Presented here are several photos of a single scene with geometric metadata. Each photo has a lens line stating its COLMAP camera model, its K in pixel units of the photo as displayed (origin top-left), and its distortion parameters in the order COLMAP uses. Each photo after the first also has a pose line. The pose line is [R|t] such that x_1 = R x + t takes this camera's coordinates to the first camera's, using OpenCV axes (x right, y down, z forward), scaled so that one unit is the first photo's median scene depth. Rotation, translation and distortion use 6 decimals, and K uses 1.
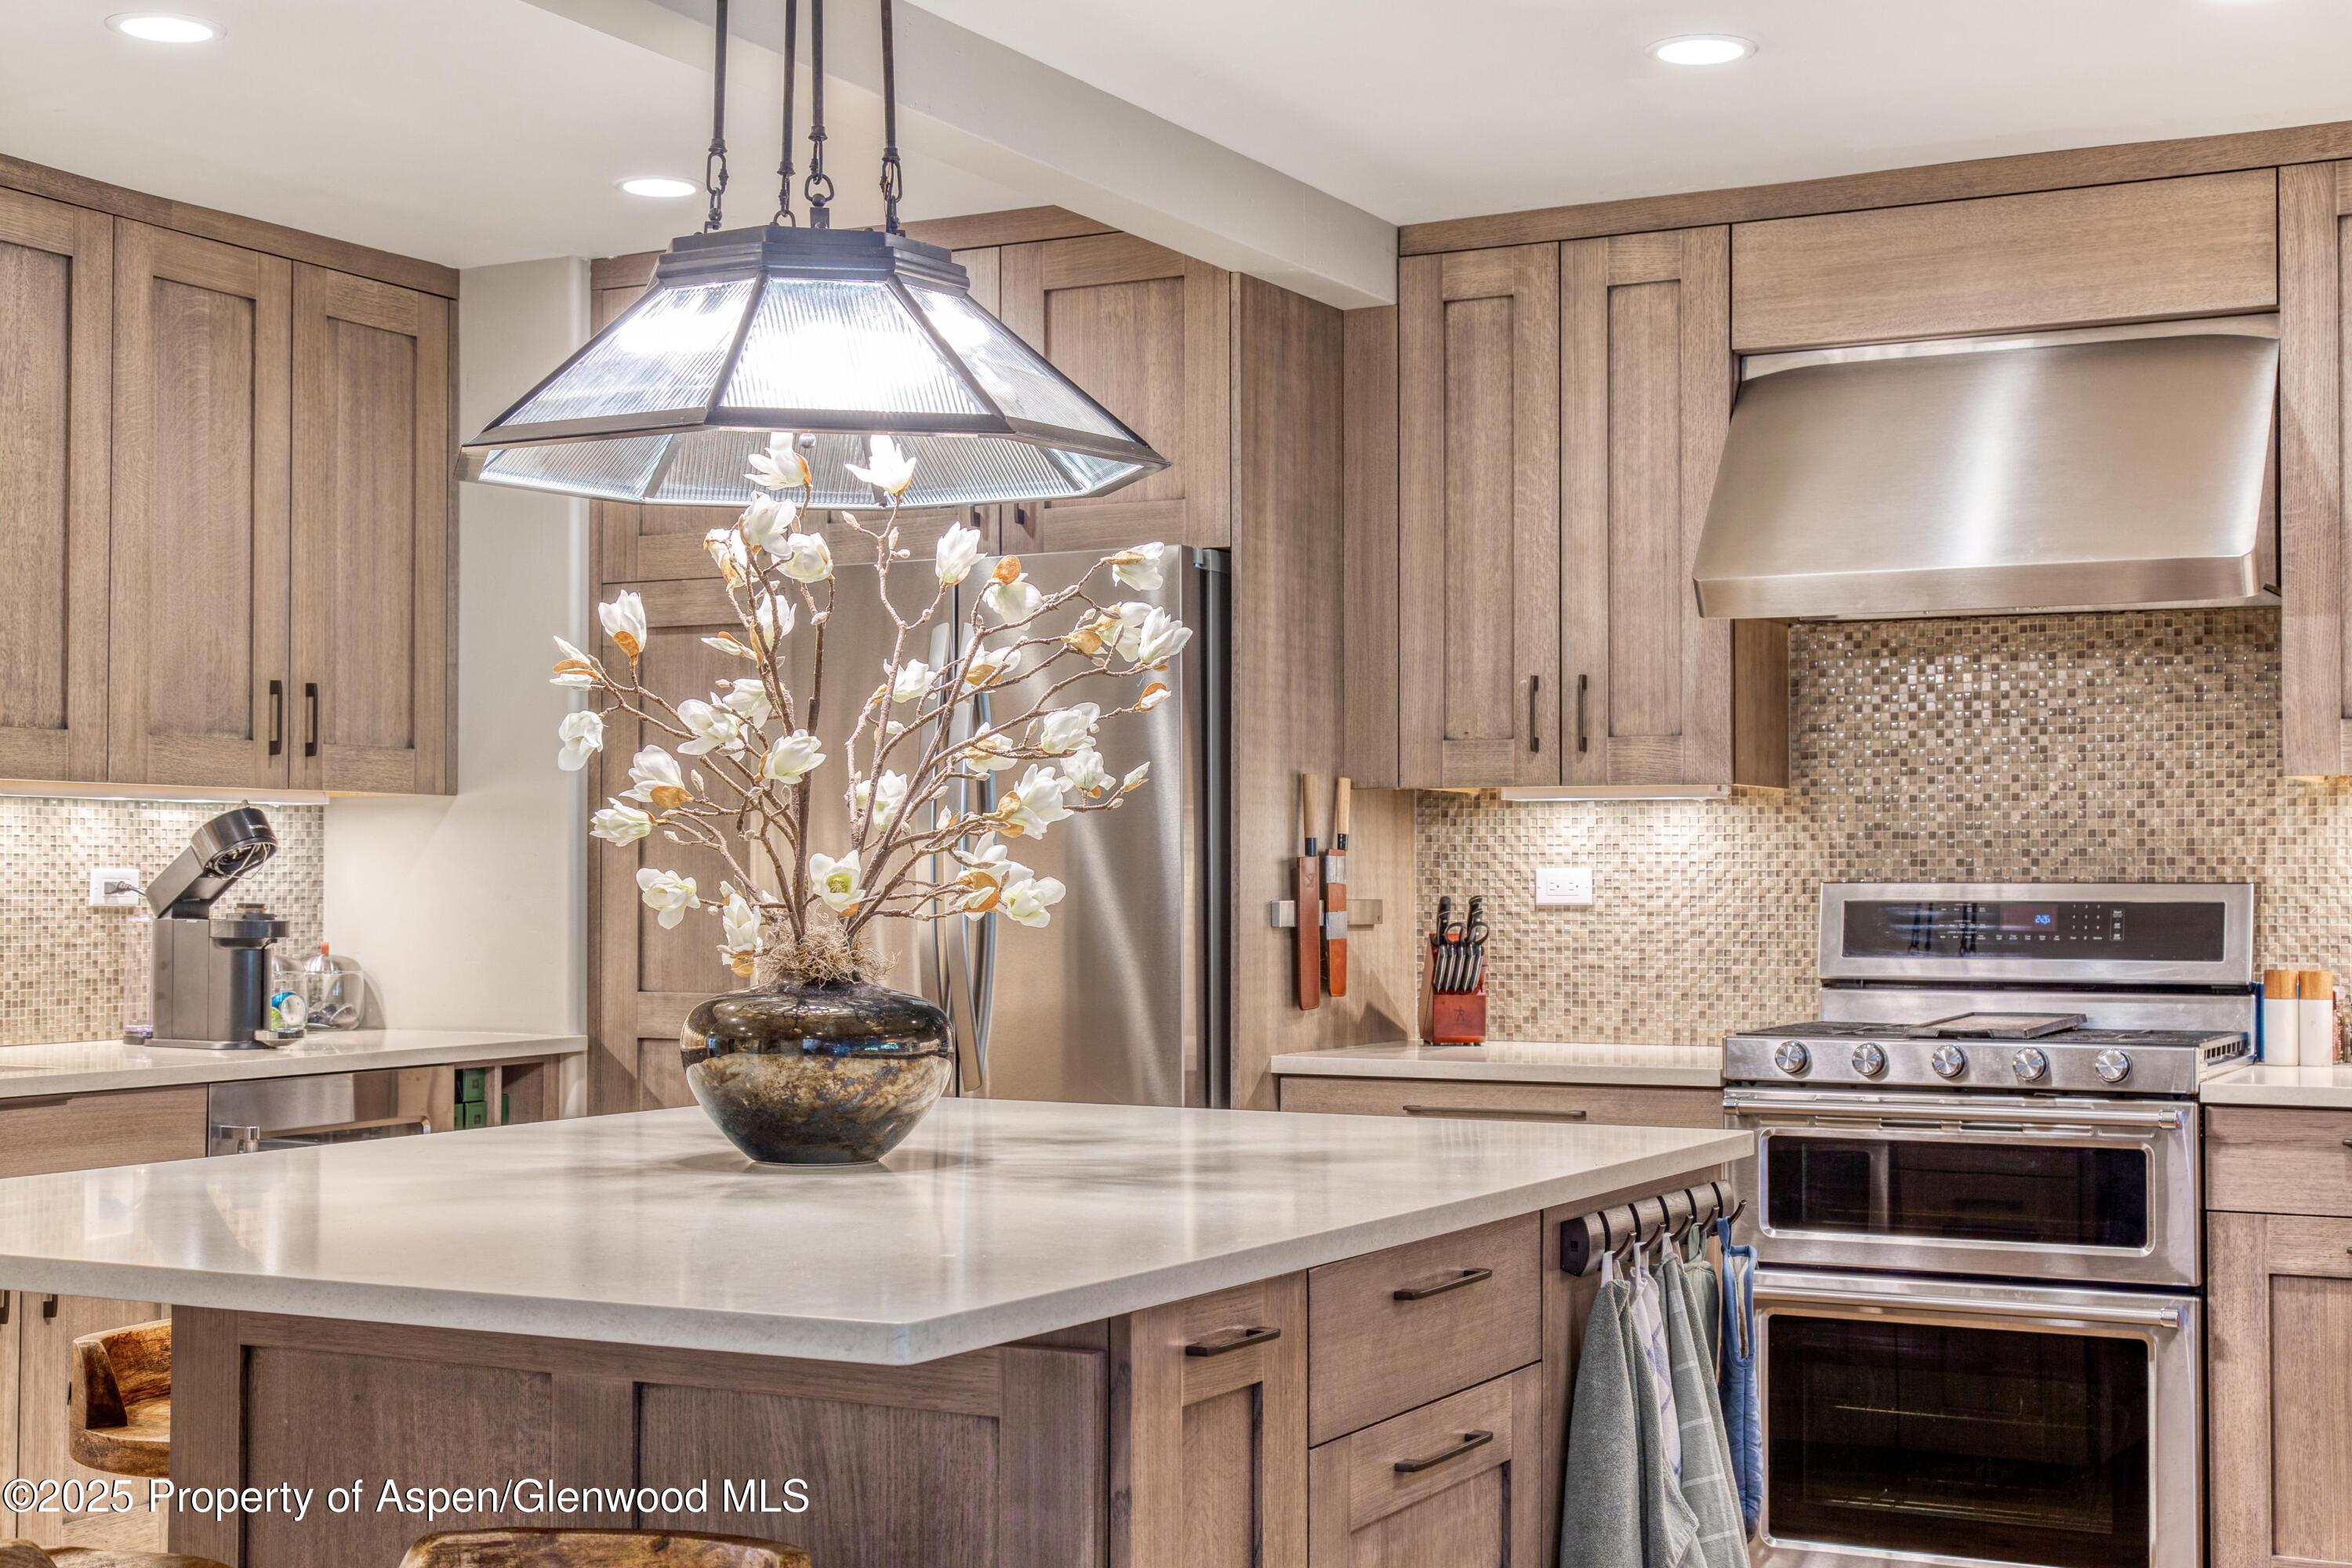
lens RADIAL K [[3031.9, 0, 1197.9], [0, 3031.9, 780.3], [0, 0, 1]] dist [0.029084, 0.000000]
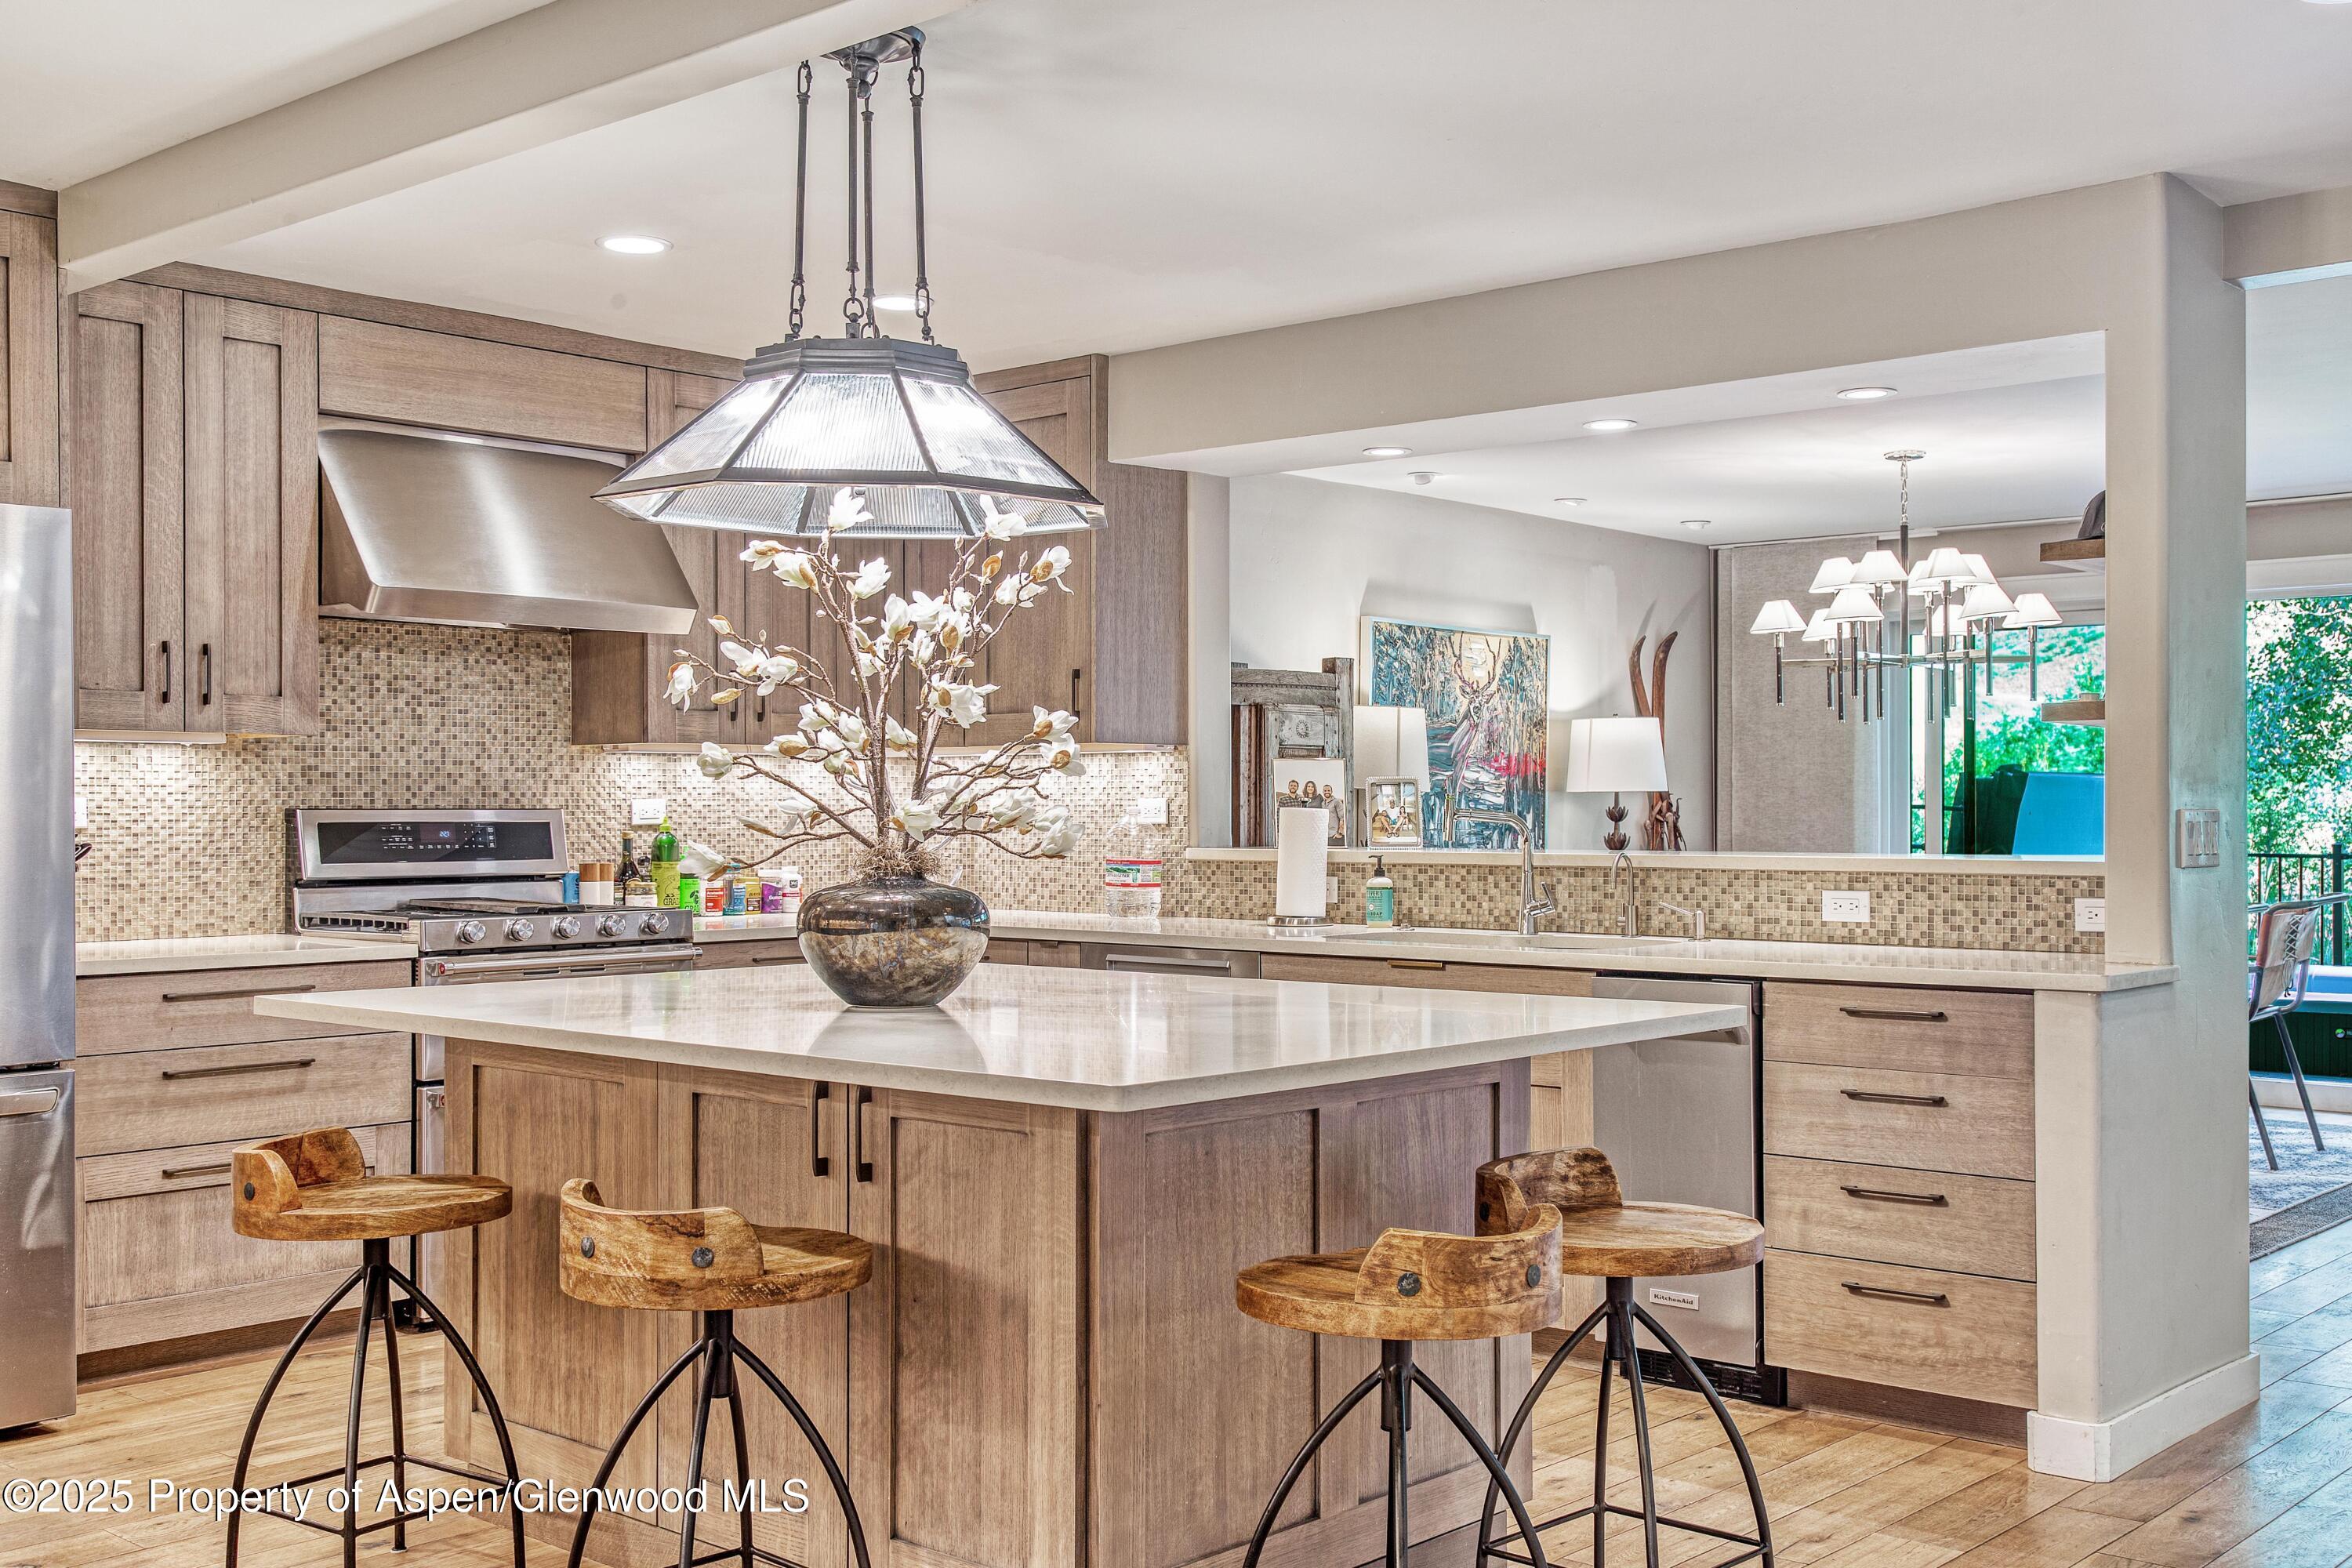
lens RADIAL K [[2338.2, 0, 1174.4], [0, 2338.2, 788.0], [0, 0, 1]] dist [-0.028983, 0.000000]
pose [[0.255147, 0.007753, 0.966871, -0.712063], [-0.030894, 0.999523, 0.000137, 0.012630], [-0.966409, -0.029905, 0.255265, 0.373860]]
